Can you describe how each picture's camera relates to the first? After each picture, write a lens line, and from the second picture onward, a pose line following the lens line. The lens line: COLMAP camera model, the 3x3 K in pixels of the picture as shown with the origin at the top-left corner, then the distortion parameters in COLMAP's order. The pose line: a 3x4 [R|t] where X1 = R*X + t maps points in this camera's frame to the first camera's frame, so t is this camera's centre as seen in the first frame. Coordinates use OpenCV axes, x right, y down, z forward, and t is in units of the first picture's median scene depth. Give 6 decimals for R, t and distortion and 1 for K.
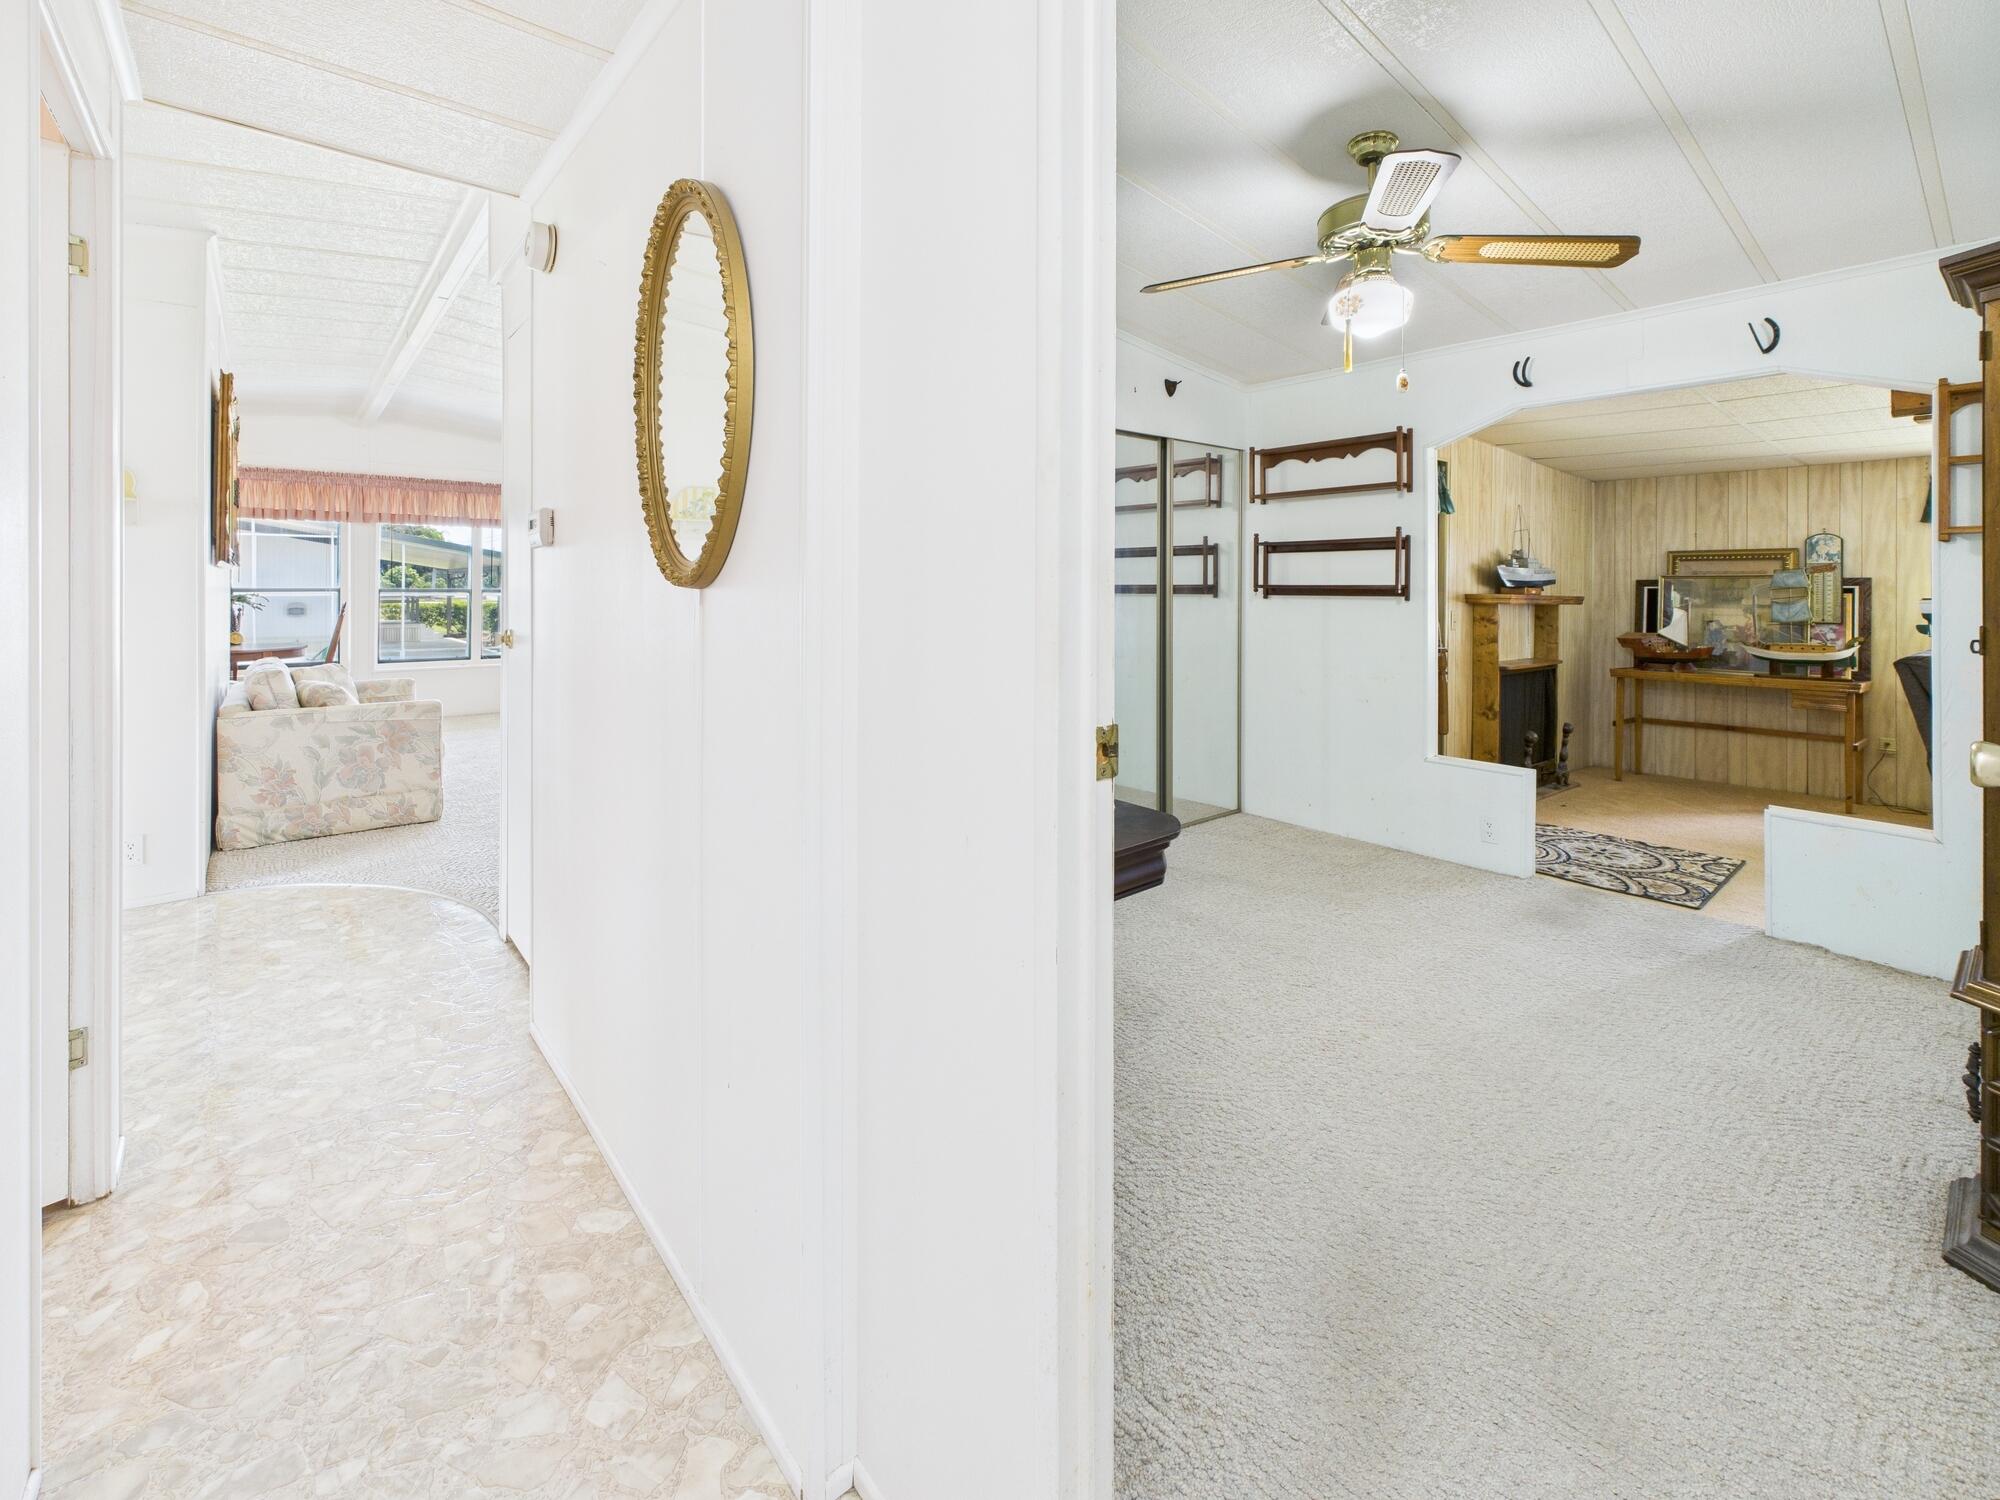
lens RADIAL K [[843.2, 0, 1000.0], [0, 843.2, 750.0], [0, 0, 1]] dist [-0.000079, -0.000474]
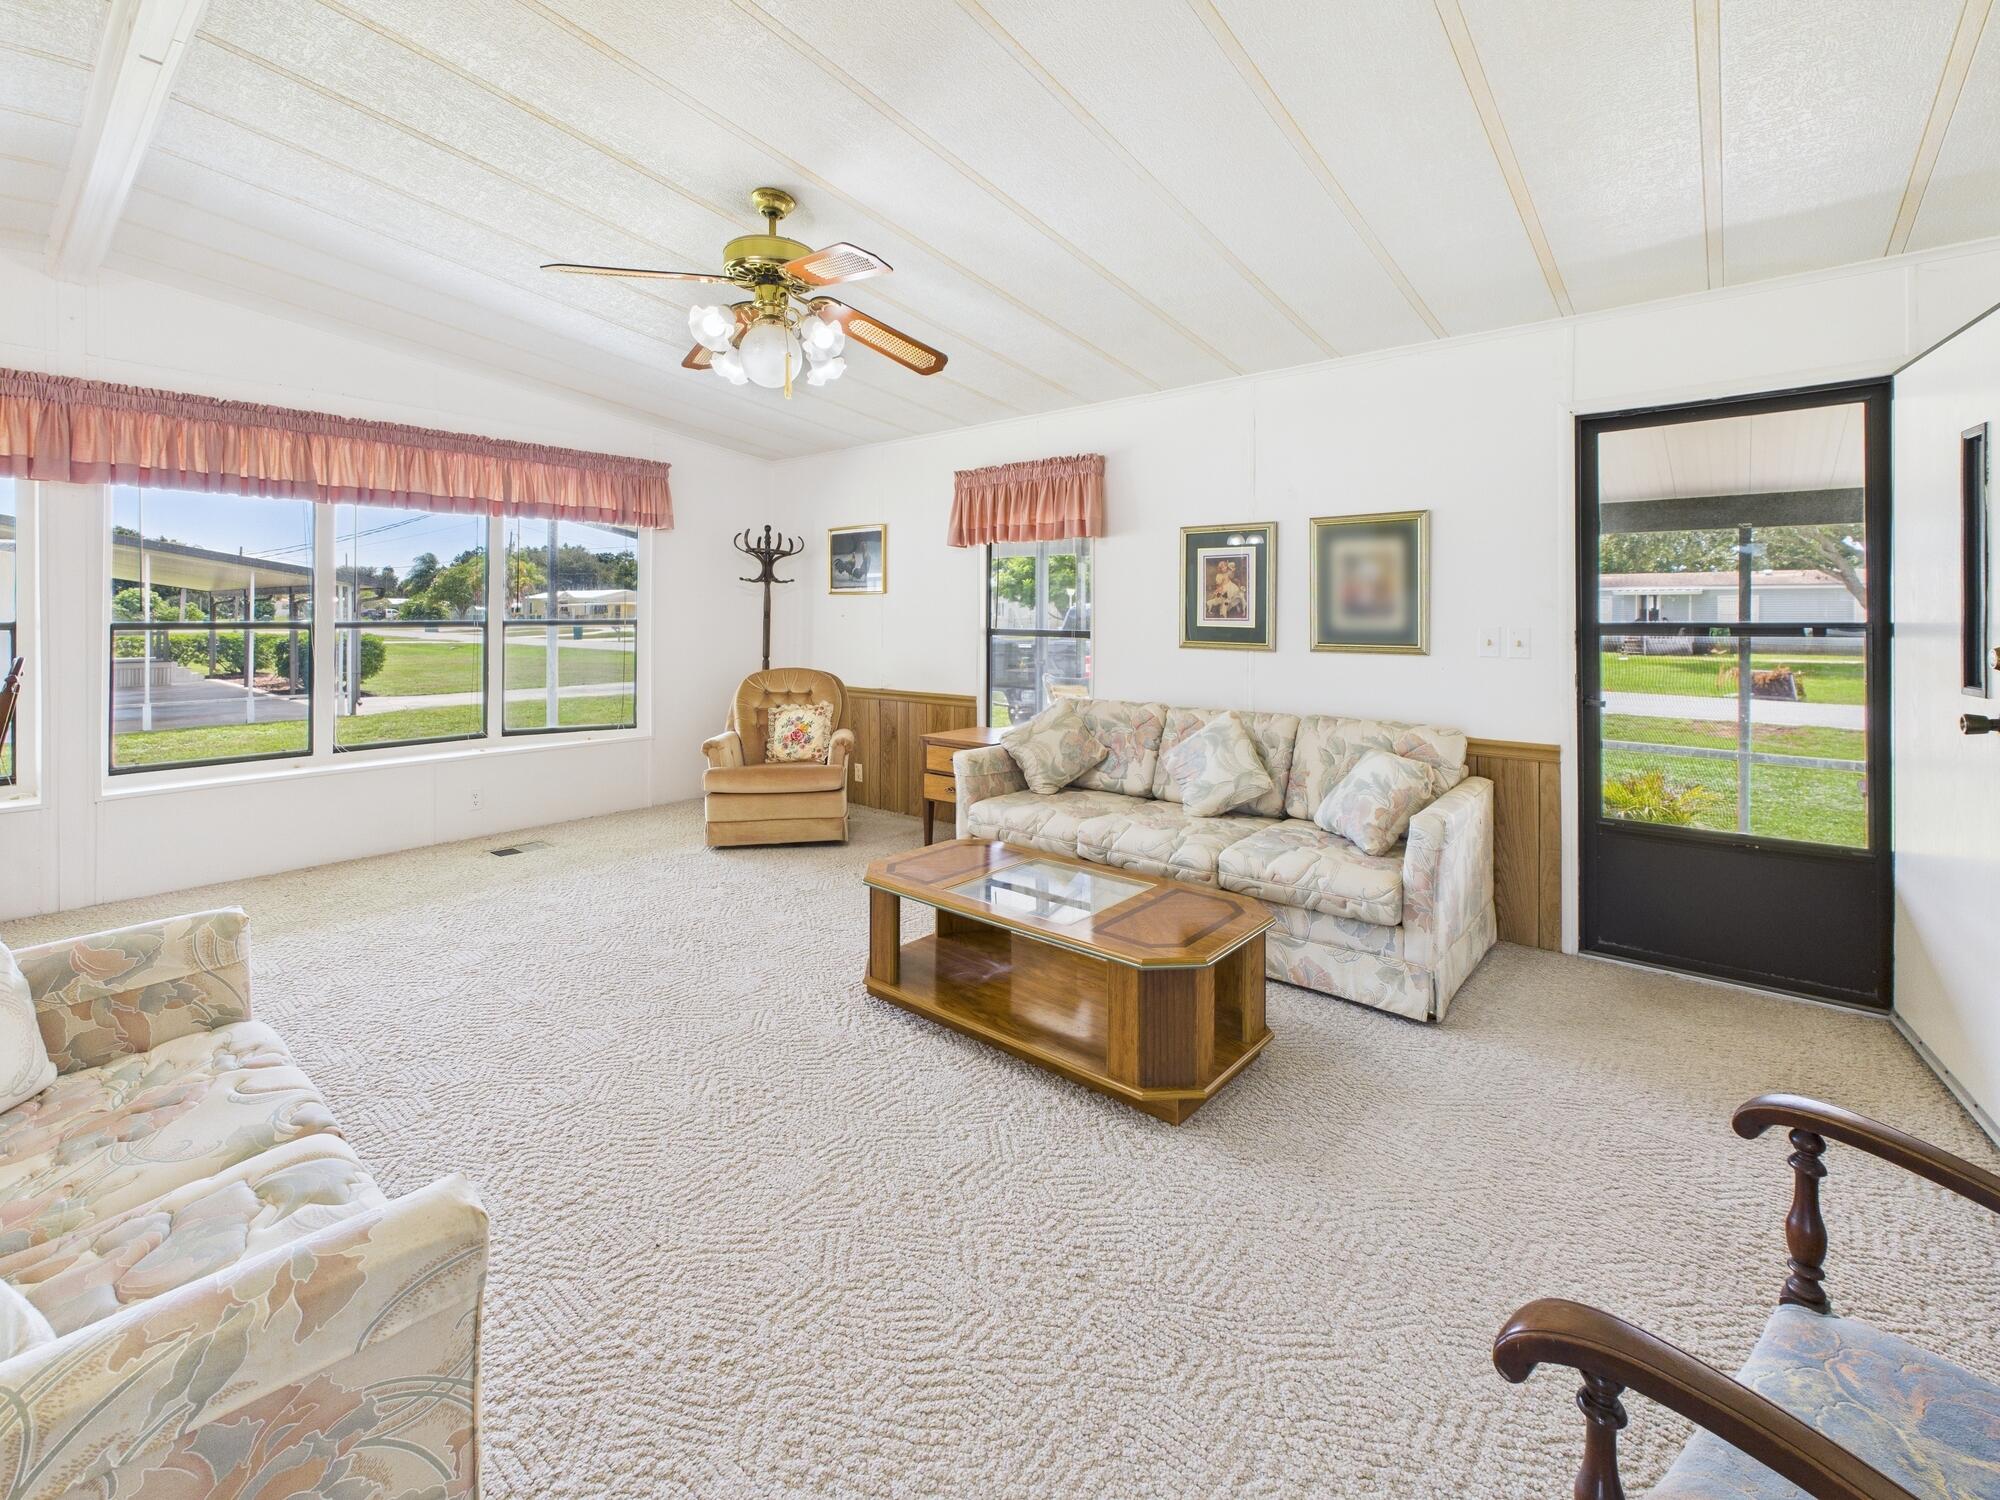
lens RADIAL K [[843.2, 0, 1000.0], [0, 843.2, 750.0], [0, 0, 1]] dist [-0.000079, -0.000474]
pose [[0.983264, -0.025465, 0.180398, -0.325933], [0.031173, 0.999097, -0.028878, -0.088014], [-0.179500, 0.034018, 0.983170, 0.438938]]
